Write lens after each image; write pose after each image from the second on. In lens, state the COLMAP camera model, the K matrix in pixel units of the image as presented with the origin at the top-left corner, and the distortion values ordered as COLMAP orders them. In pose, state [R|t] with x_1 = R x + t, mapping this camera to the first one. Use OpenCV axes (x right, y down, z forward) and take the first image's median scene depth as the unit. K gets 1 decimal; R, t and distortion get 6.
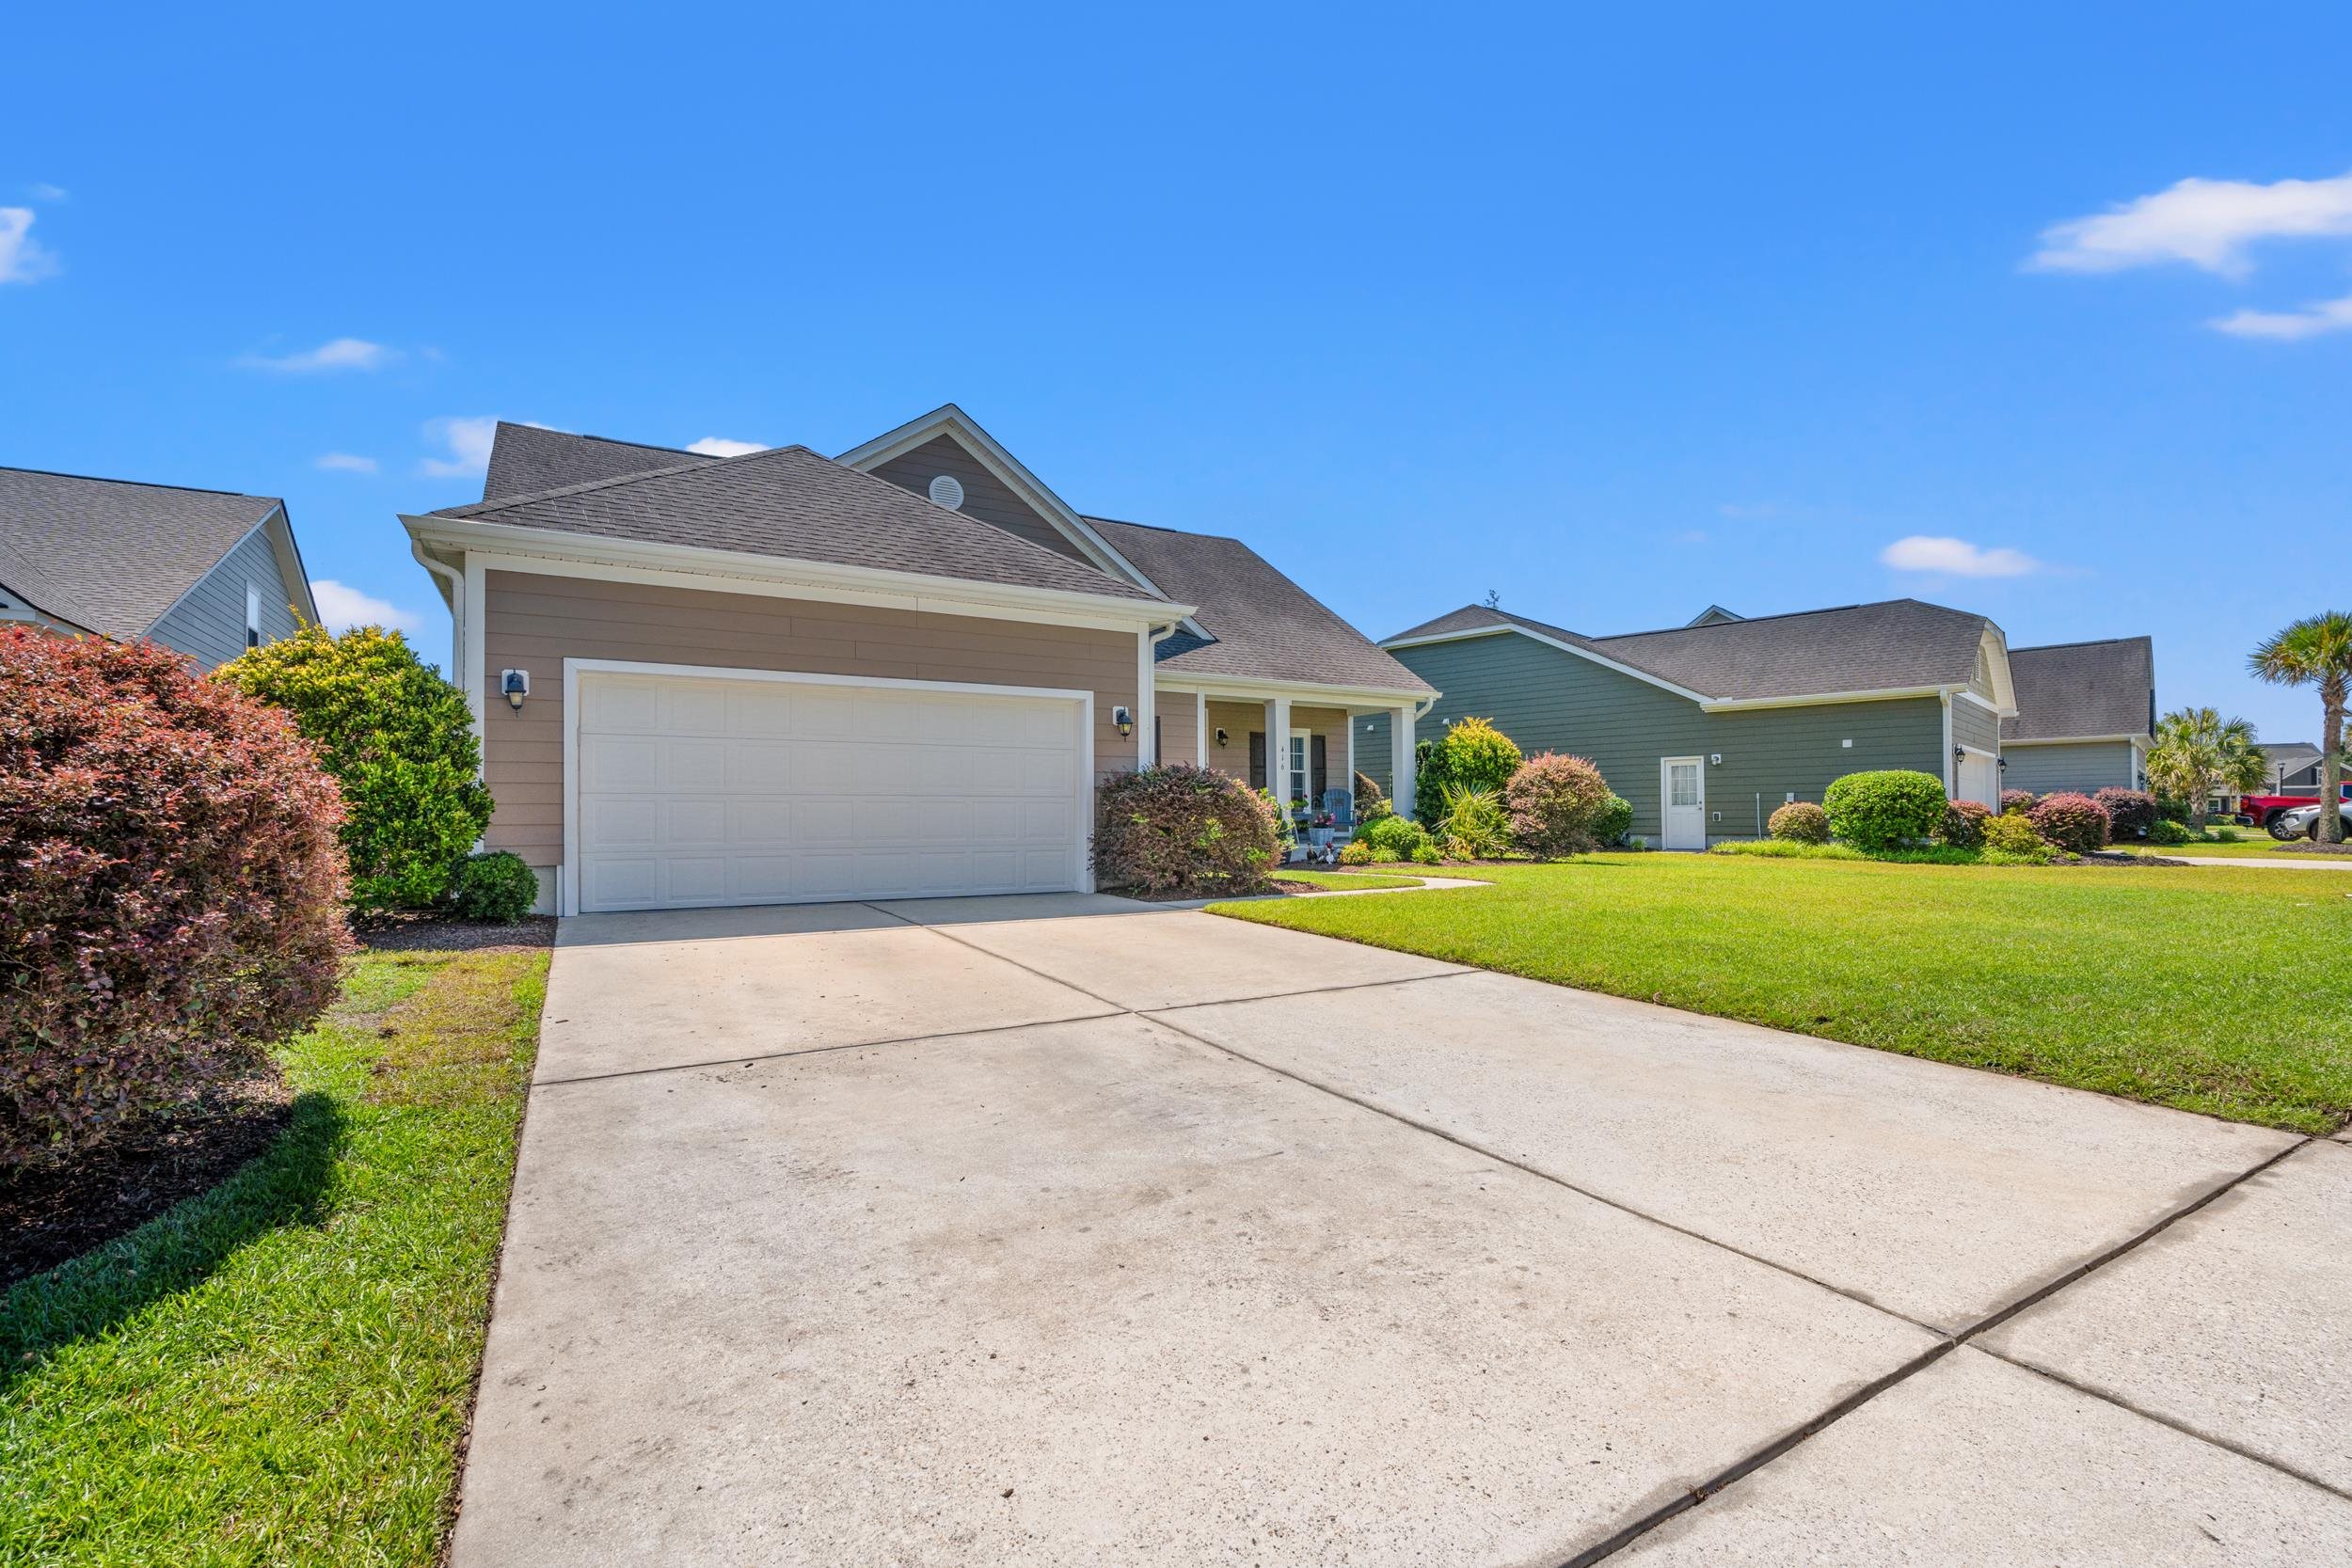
lens RADIAL K [[1034.4, 0, 1176.0], [0, 1034.4, 784.0], [0, 0, 1]] dist [-0.000821, -0.000083]
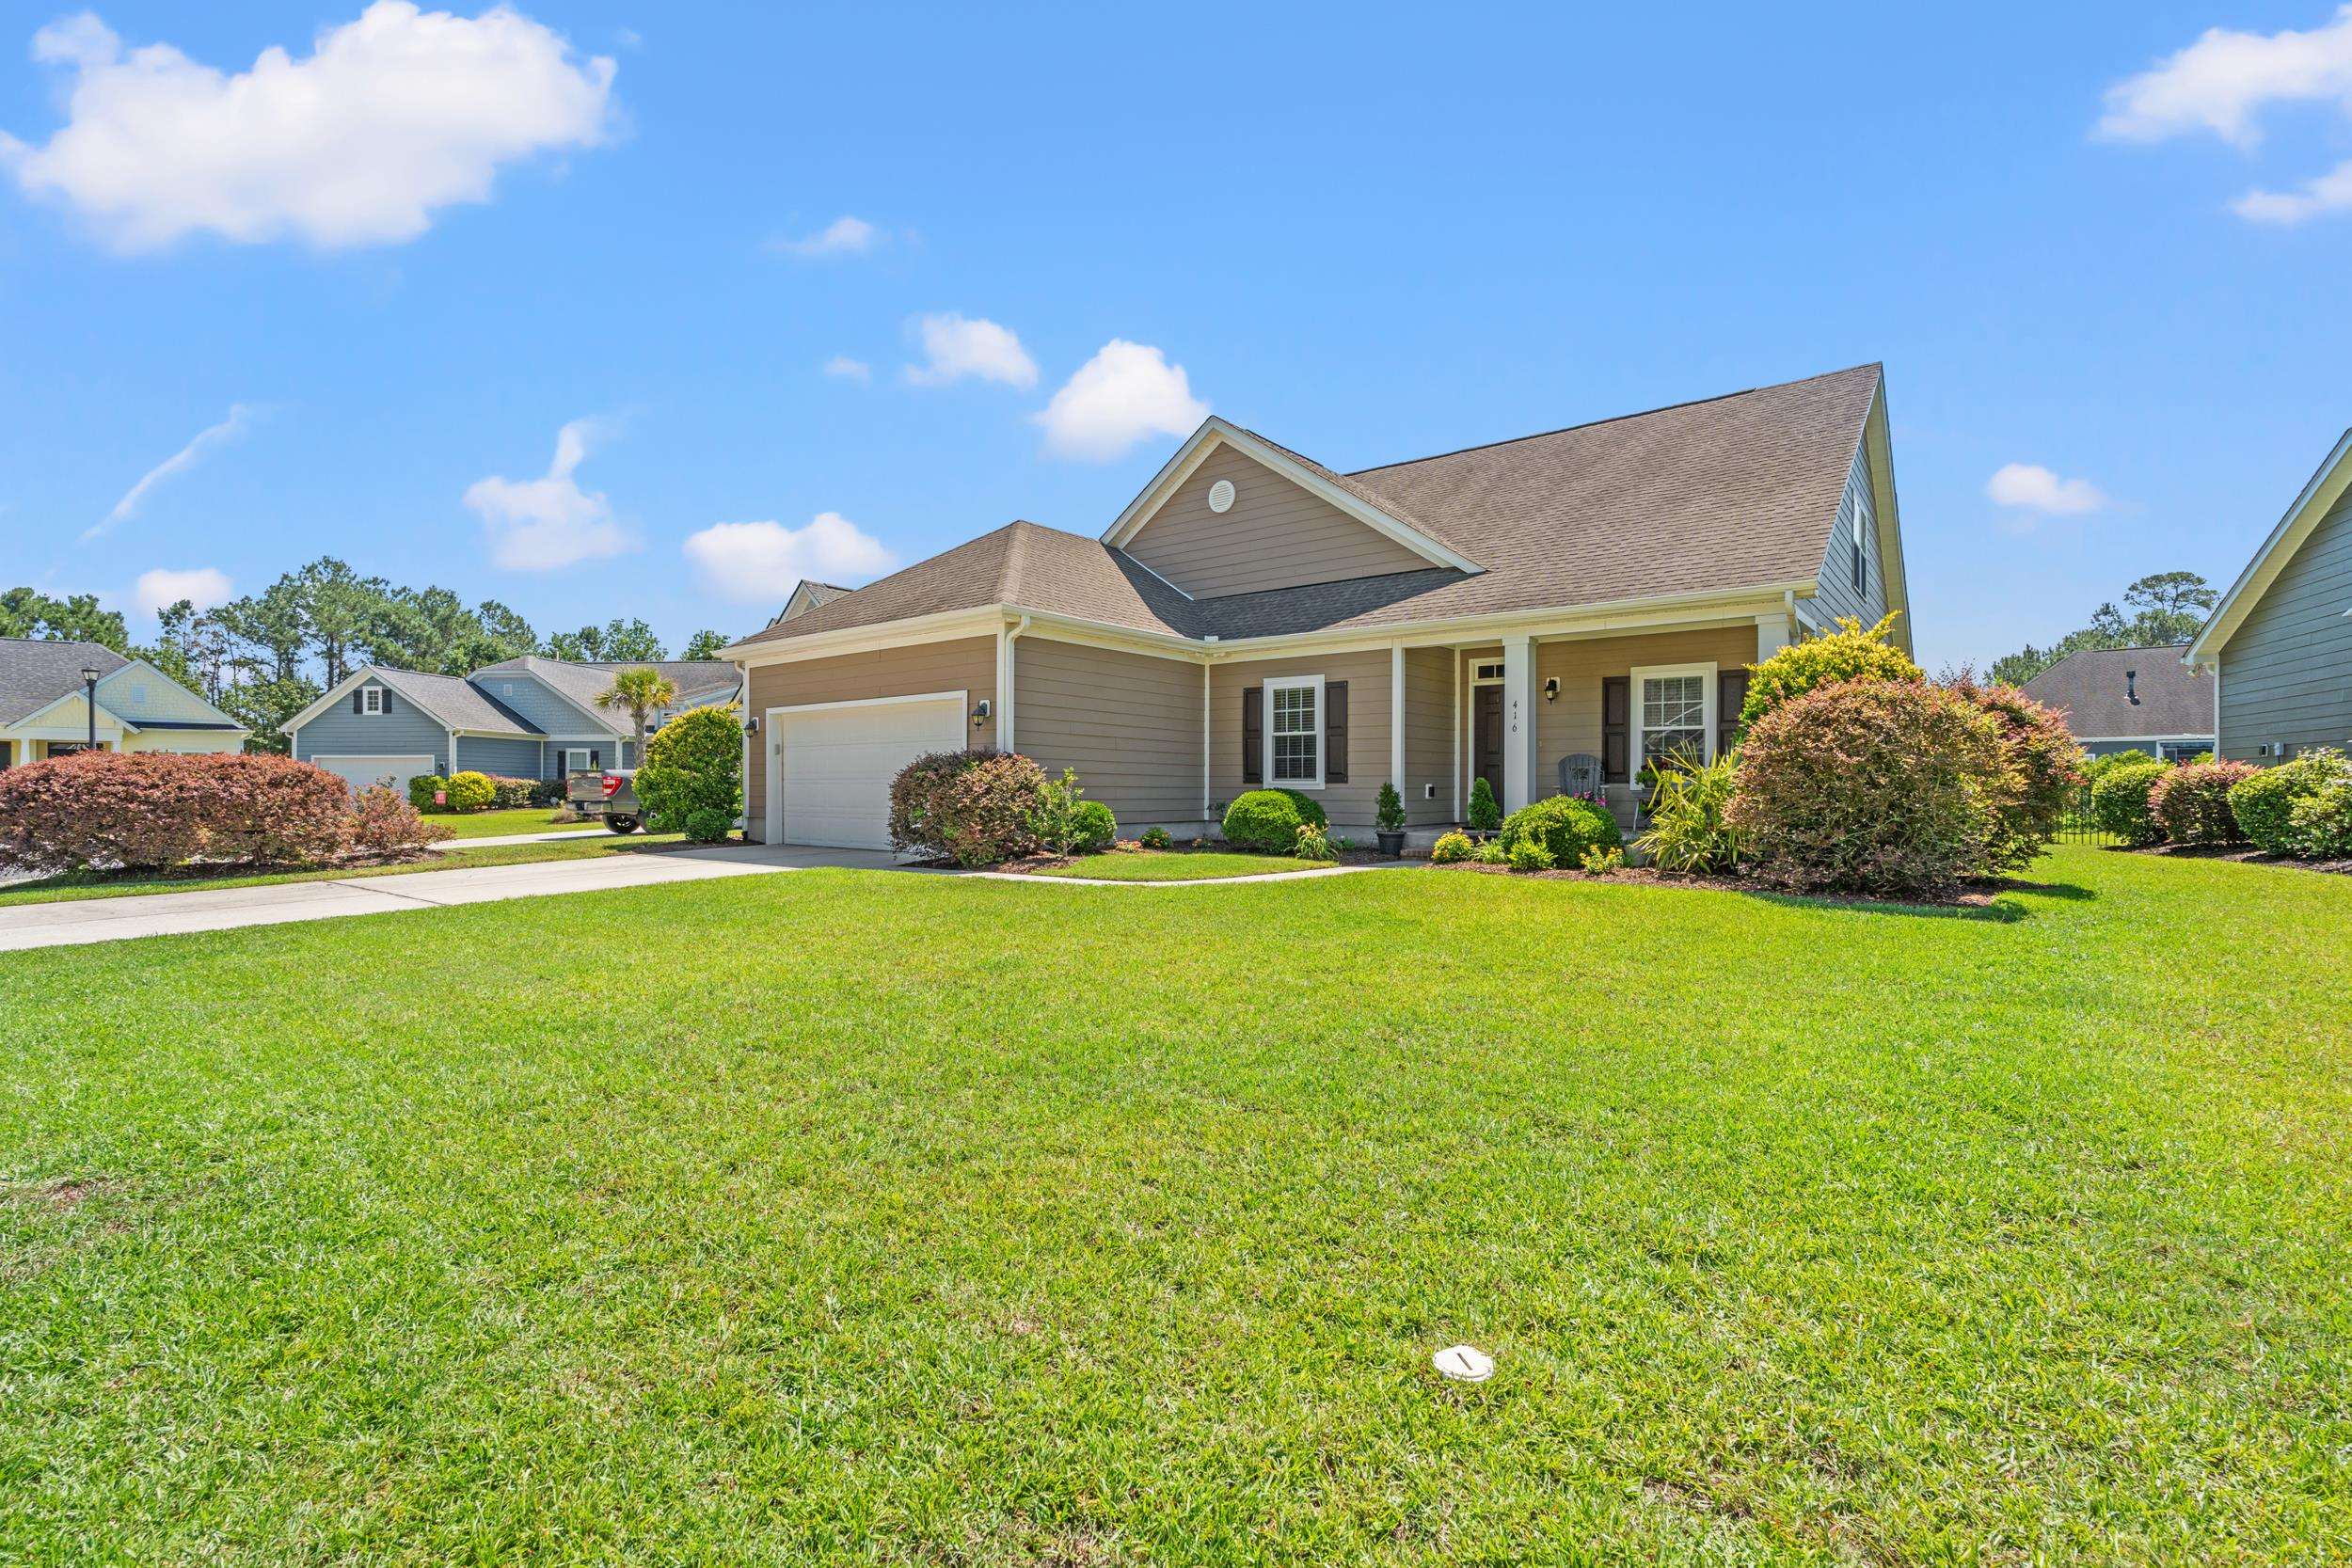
lens RADIAL K [[1062.6, 0, 1176.0], [0, 1062.6, 784.0], [0, 0, 1]] dist [0.002116, 0.000817]
pose [[0.346913, -0.003648, -0.937890, 0.733391], [0.027223, 0.999610, 0.006181, 0.012306], [0.937502, -0.027676, 0.346877, 0.502030]]
